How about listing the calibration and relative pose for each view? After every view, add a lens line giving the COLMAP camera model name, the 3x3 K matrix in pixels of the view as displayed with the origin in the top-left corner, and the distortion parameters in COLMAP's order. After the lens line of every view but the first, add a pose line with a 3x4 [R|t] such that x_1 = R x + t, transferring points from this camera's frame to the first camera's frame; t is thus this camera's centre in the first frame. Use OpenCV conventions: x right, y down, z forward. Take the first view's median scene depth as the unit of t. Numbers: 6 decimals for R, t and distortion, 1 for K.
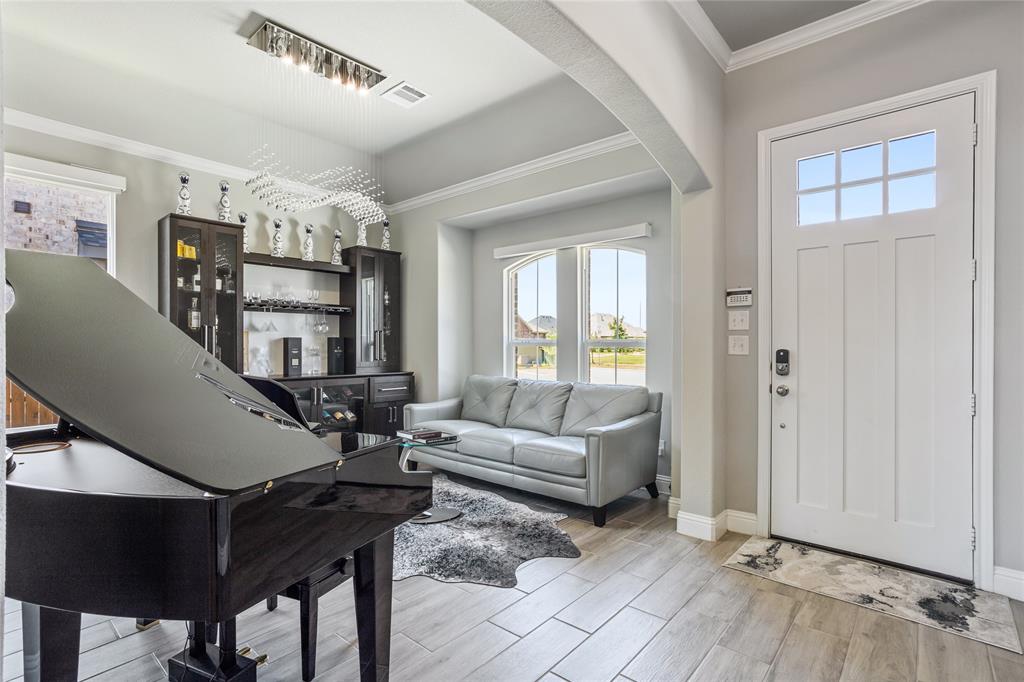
lens RADIAL K [[494.7, 0, 512.7], [0, 494.7, 342.4], [0, 0, 1]] dist [-0.039765, 0.023790]
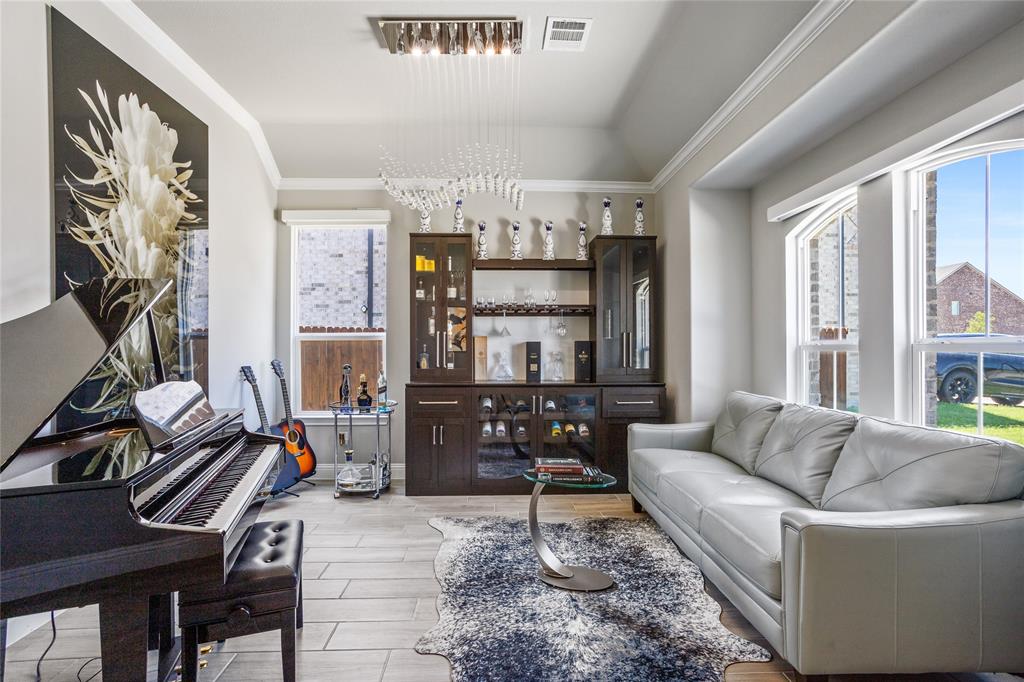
lens RADIAL K [[494.7, 0, 514.1], [0, 494.7, 346.1], [0, 0, 1]] dist [-0.039765, 0.023790]
pose [[0.686426, -0.005996, -0.727175, 0.257630], [0.005577, 0.999980, -0.002982, 0.001783], [0.727178, -0.002008, 0.686446, 0.341525]]
